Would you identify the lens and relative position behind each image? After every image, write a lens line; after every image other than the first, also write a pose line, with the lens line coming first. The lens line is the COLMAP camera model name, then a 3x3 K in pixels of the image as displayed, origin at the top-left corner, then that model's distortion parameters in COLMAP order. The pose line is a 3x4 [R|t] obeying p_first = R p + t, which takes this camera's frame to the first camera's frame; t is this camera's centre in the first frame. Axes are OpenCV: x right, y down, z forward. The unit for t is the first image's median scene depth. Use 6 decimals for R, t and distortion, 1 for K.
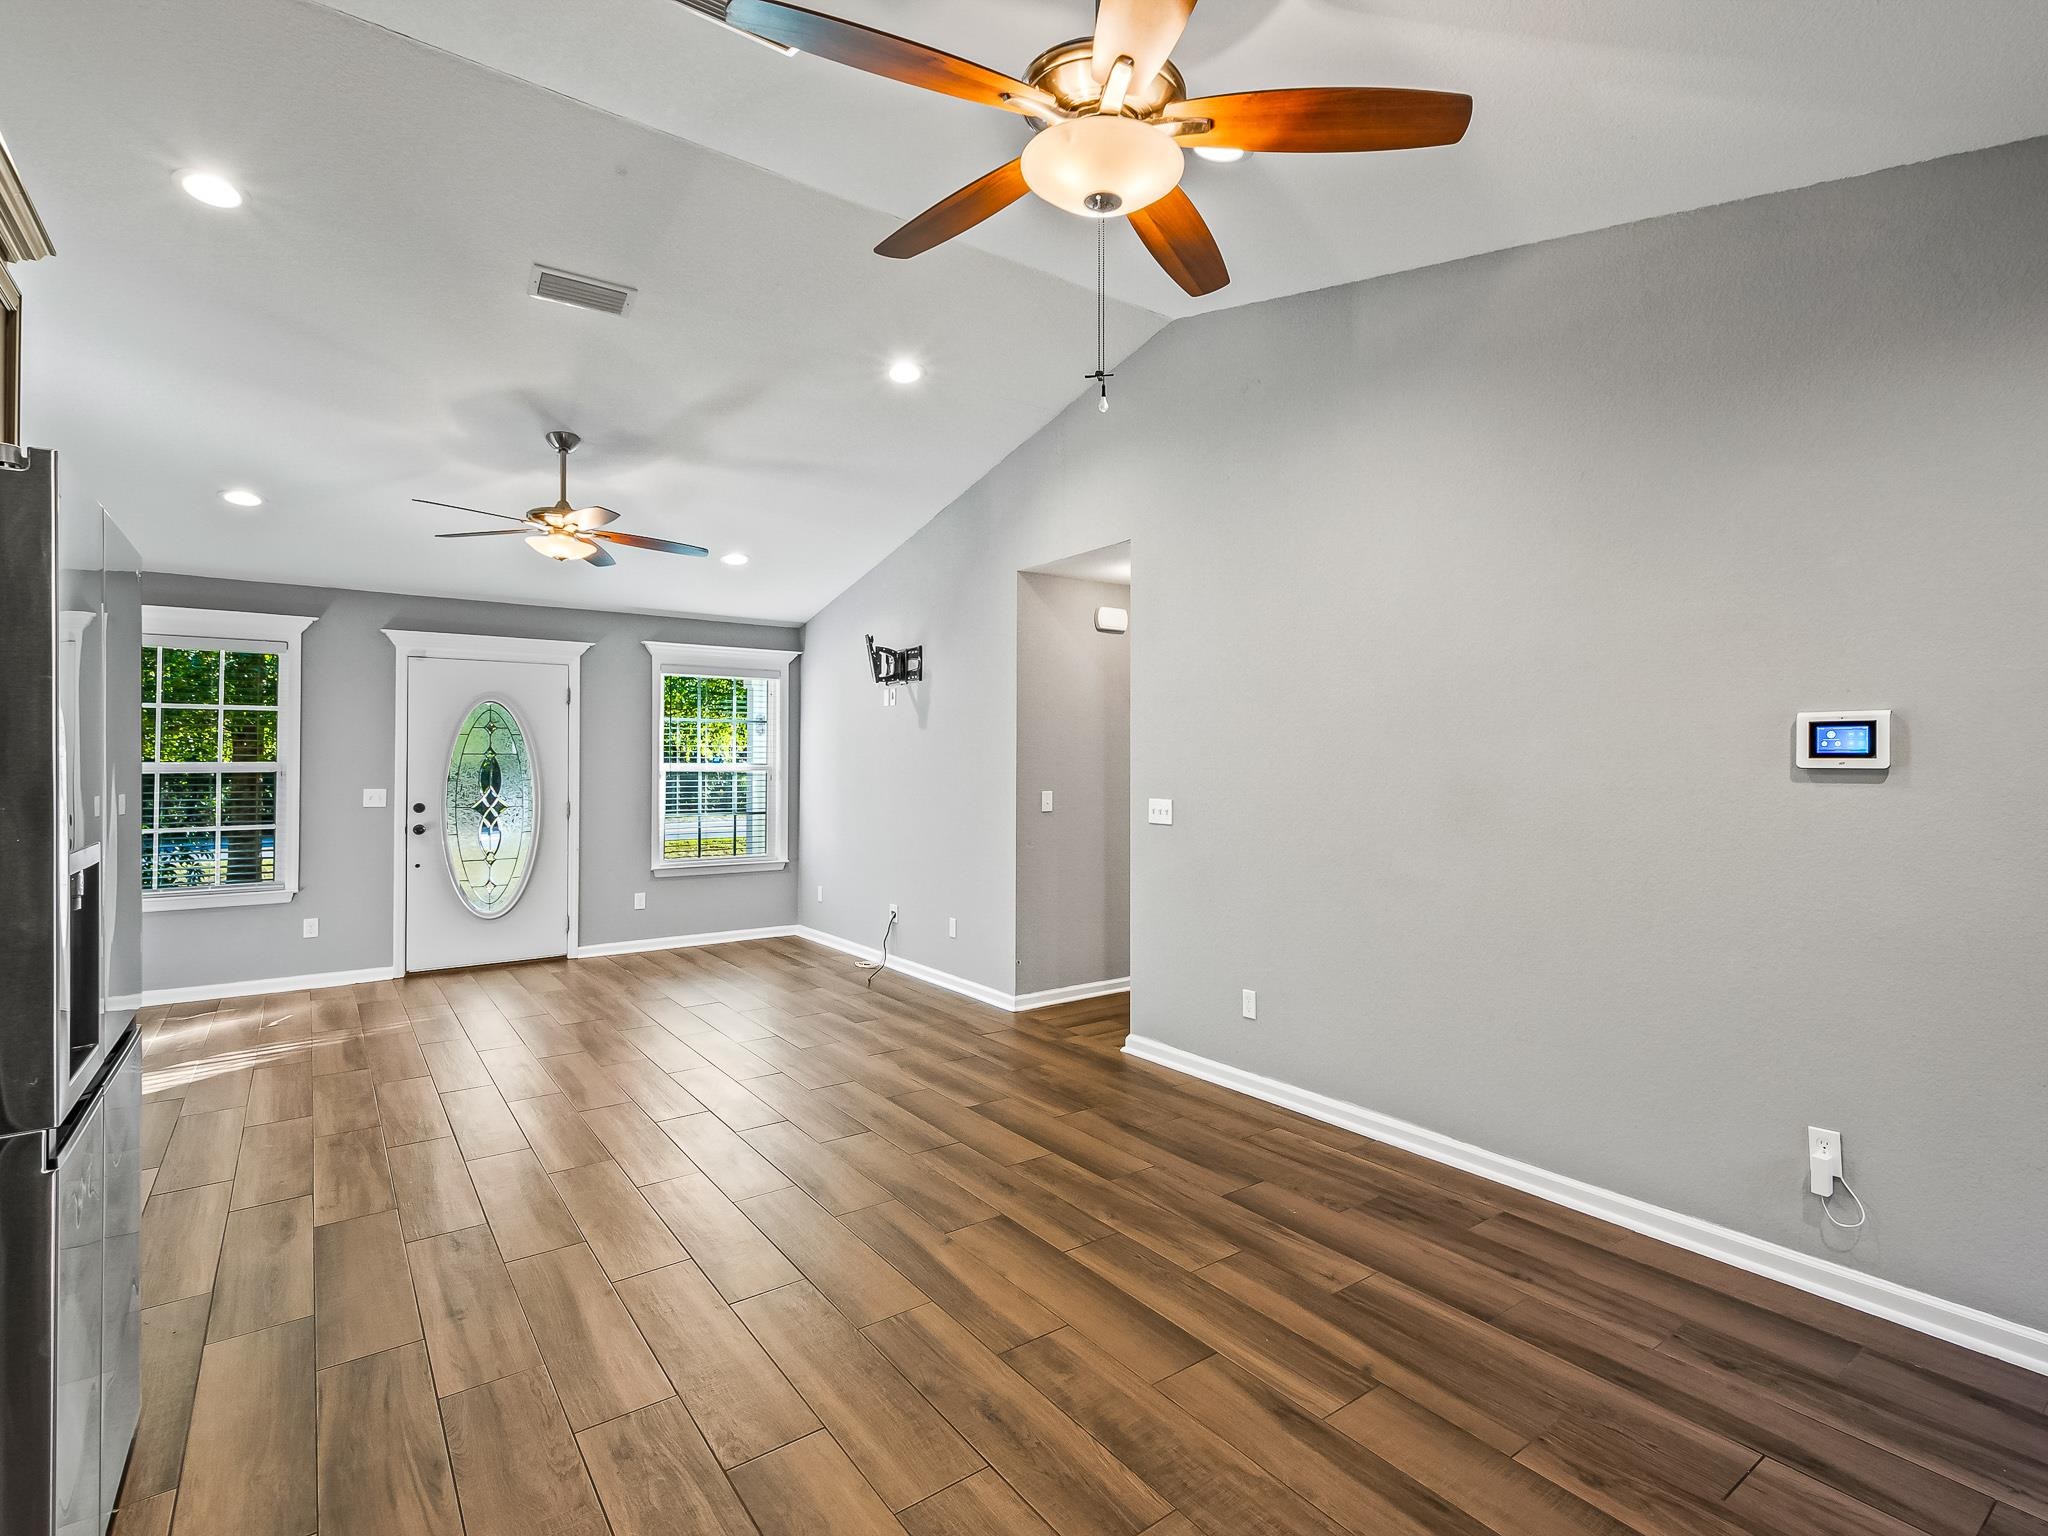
lens RADIAL K [[1002.5, 0, 1085.7], [0, 1002.5, 753.5], [0, 0, 1]] dist [0.012355, -0.002644]
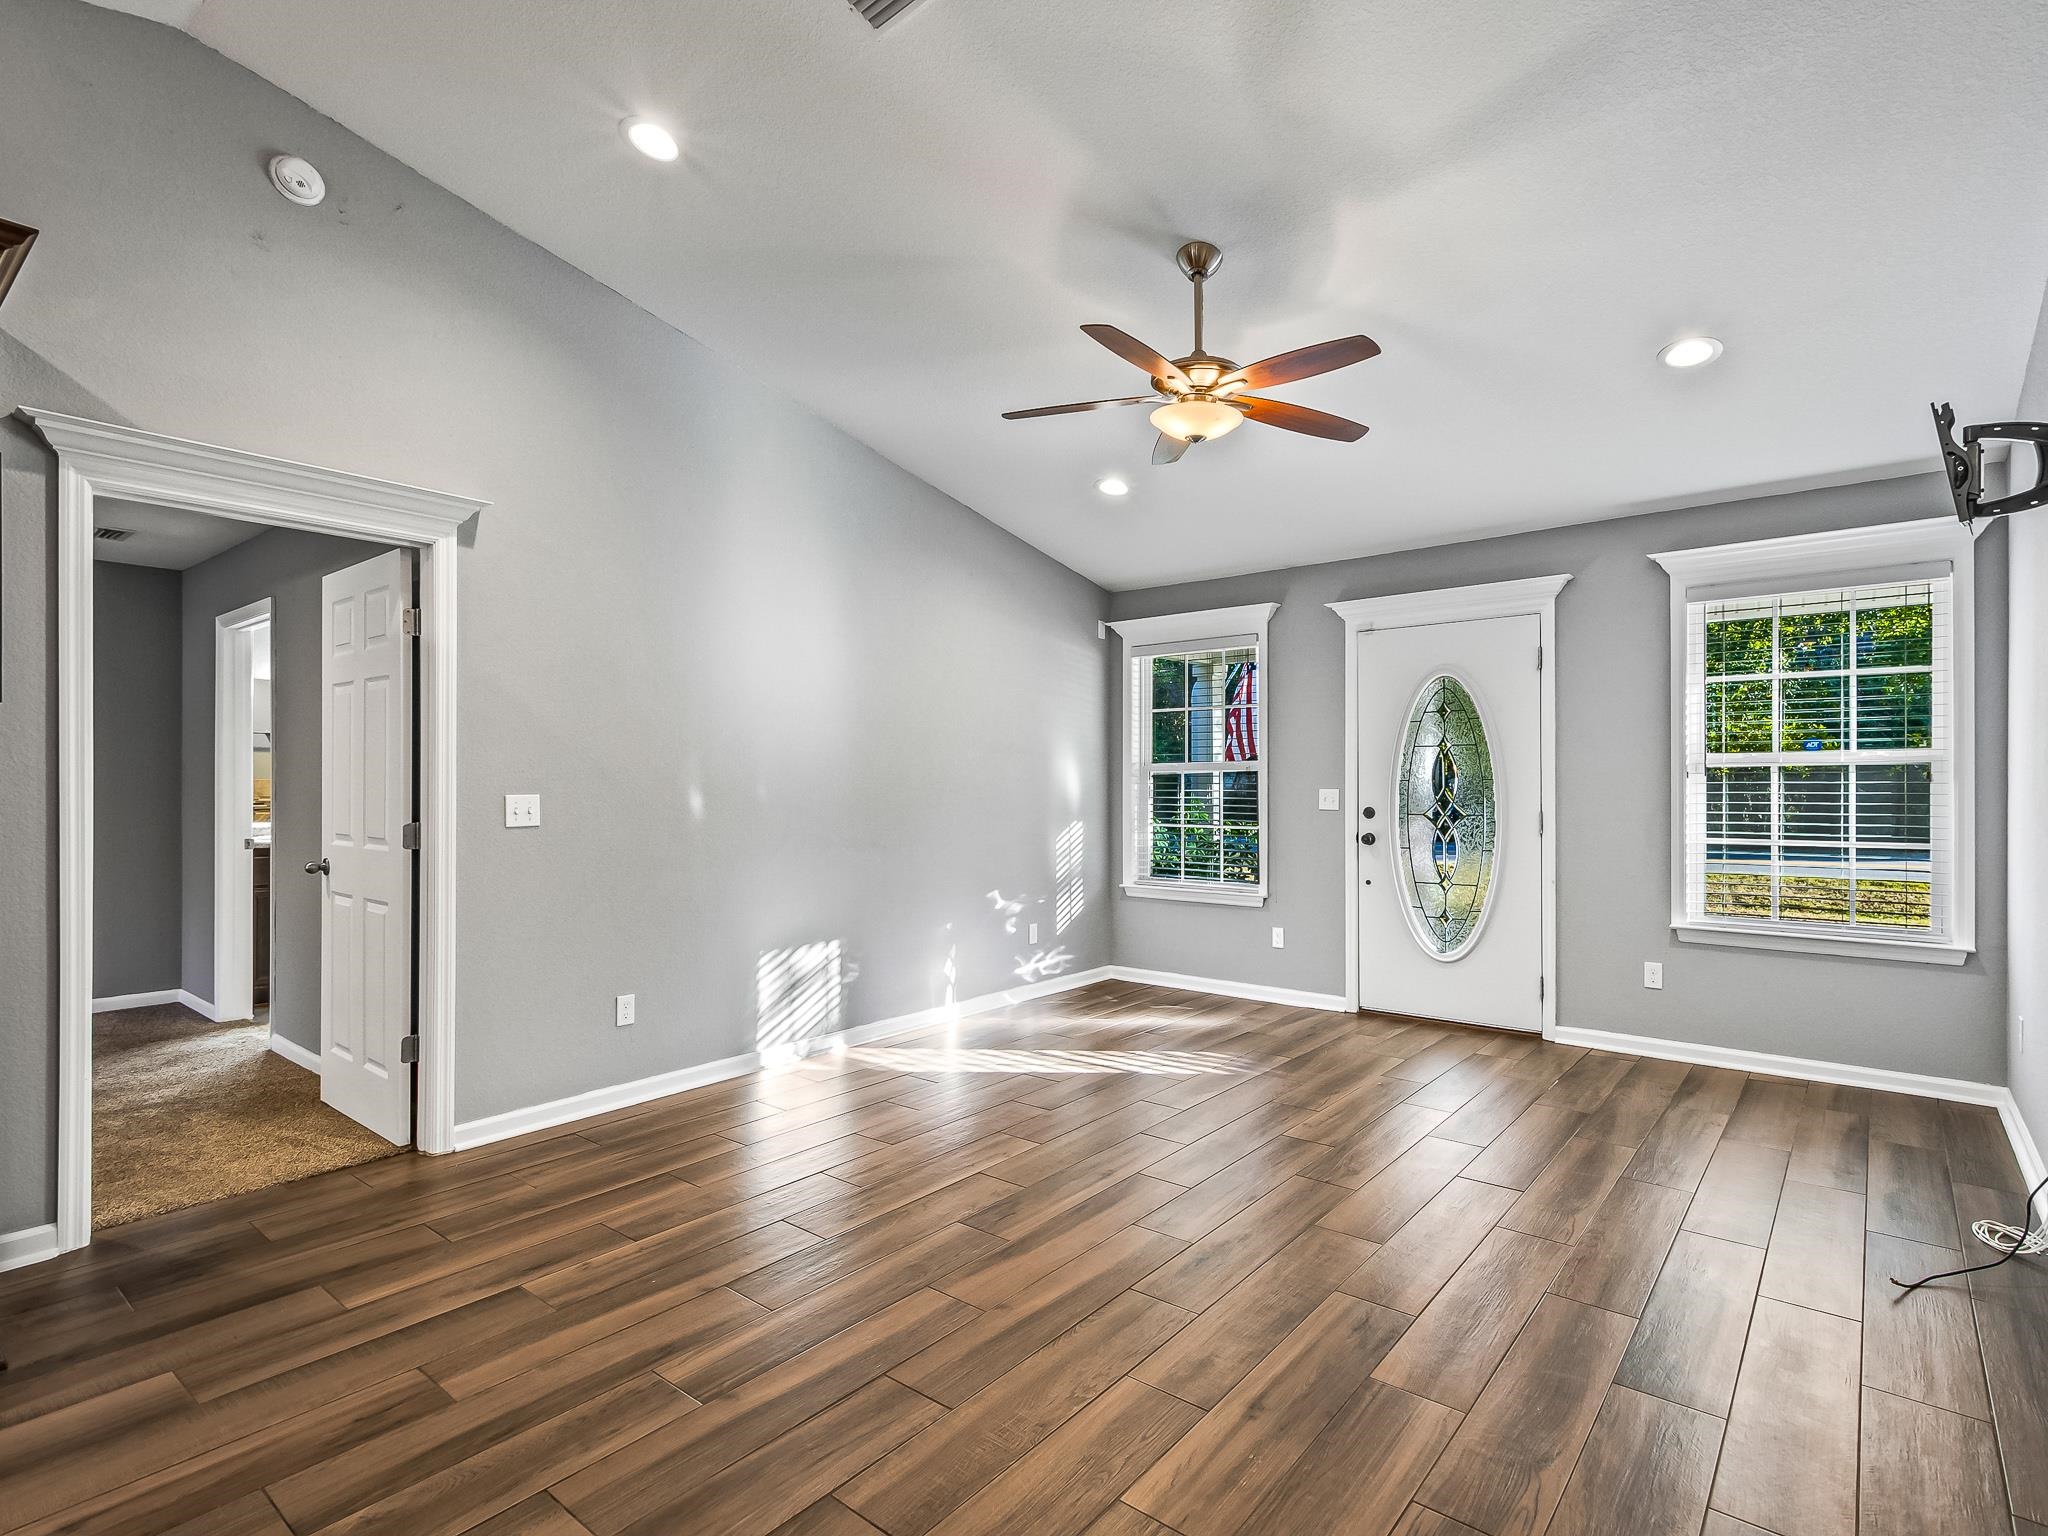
lens RADIAL K [[1002.5, 0, 1106.3], [0, 1002.5, 783.0], [0, 0, 1]] dist [0.012355, -0.002644]
pose [[0.255421, 0.000253, -0.966830, 0.083489], [0.012311, 0.999918, 0.003514, 0.024998], [0.966752, -0.012800, 0.255397, 0.601716]]
